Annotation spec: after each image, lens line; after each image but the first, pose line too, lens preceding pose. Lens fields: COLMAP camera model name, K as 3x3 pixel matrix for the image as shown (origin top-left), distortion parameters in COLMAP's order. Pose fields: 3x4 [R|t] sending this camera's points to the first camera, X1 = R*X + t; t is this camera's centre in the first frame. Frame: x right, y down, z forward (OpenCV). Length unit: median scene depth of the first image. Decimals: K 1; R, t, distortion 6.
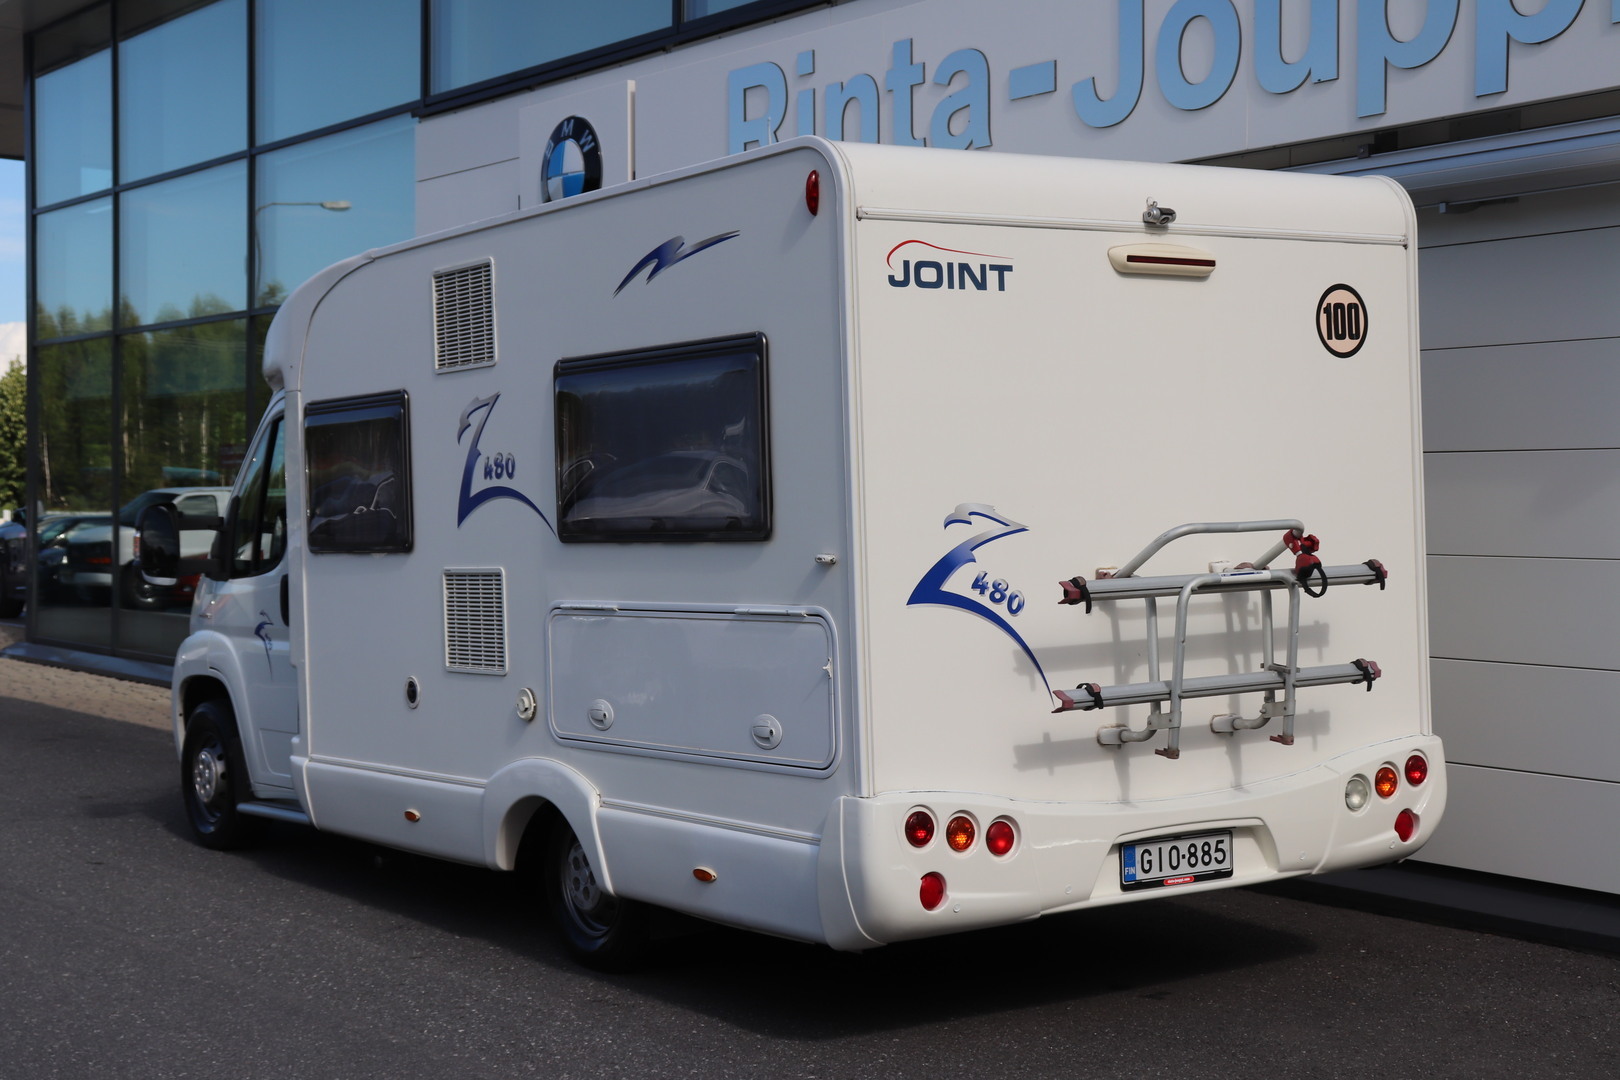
lens RADIAL K [[2485.1, 0, 810.9], [0, 2485.1, 556.9], [0, 0, 1]] dist [0.035498, 0.000000]
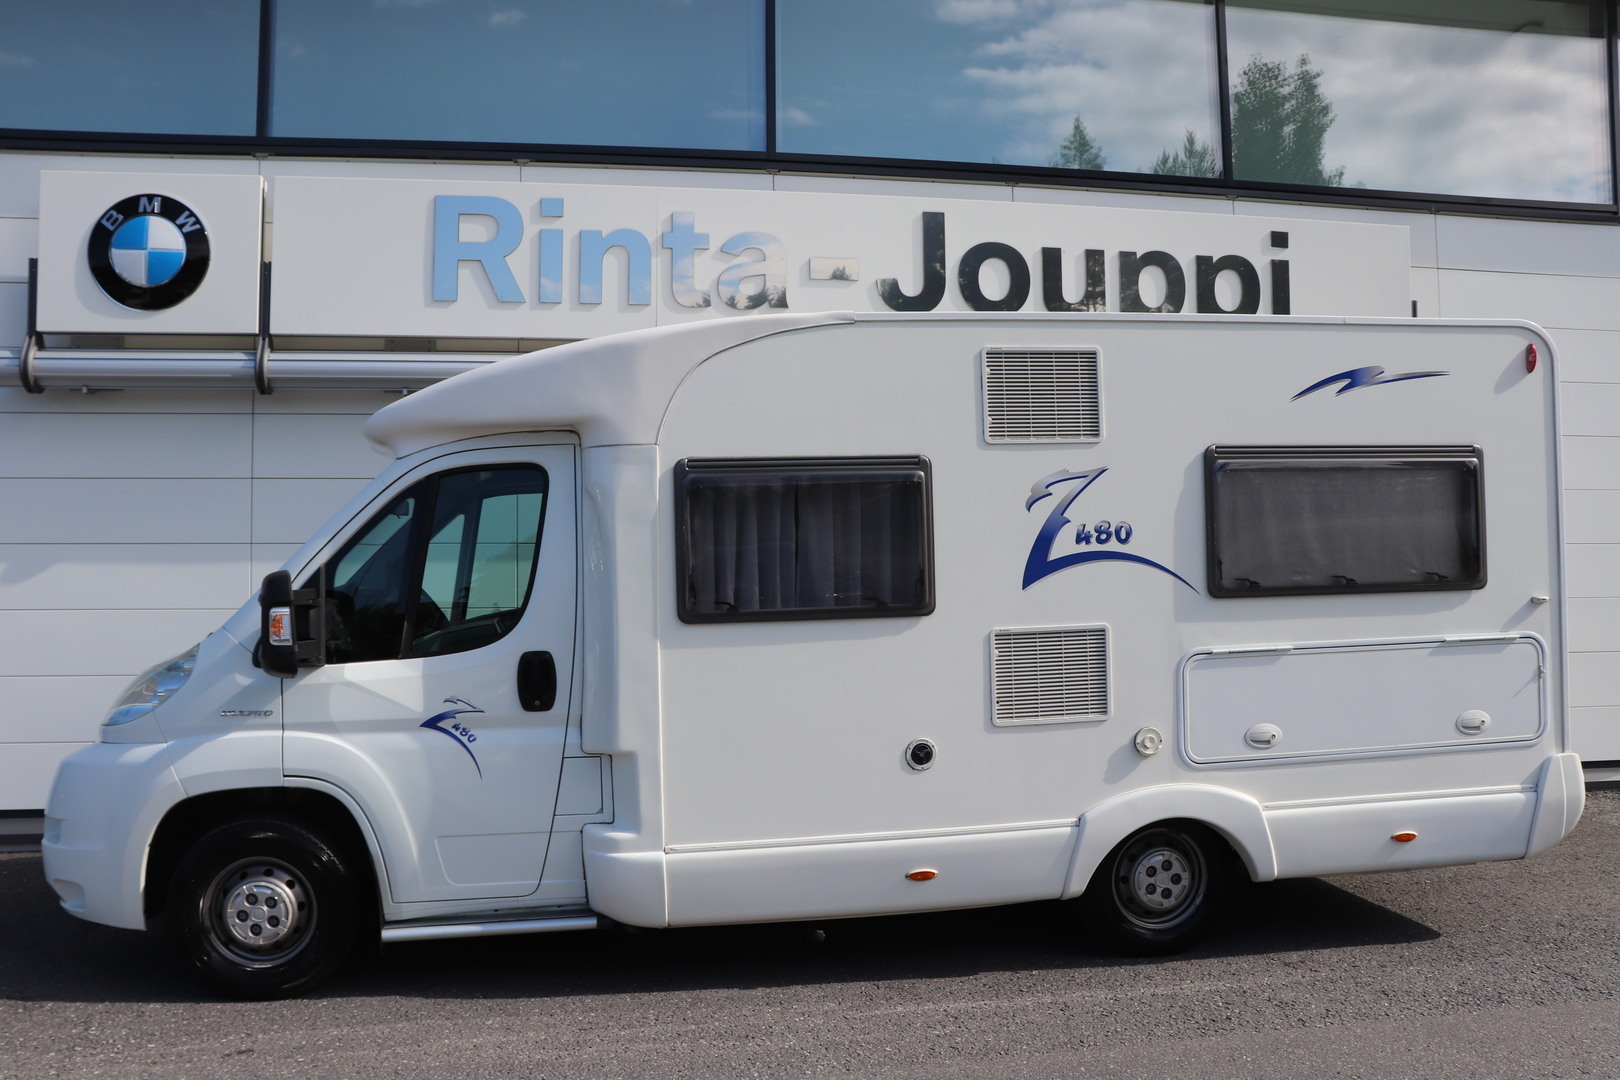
lens RADIAL K [[1278.5, 0, 809.6], [0, 1278.5, 538.1], [0, 0, 1]] dist [-0.095005, 0.007453]
pose [[0.421589, 0.022265, 0.906514, -0.803082], [0.026890, 0.998952, -0.037041, -0.018887], [-0.906388, 0.039992, 0.420548, 1.008240]]
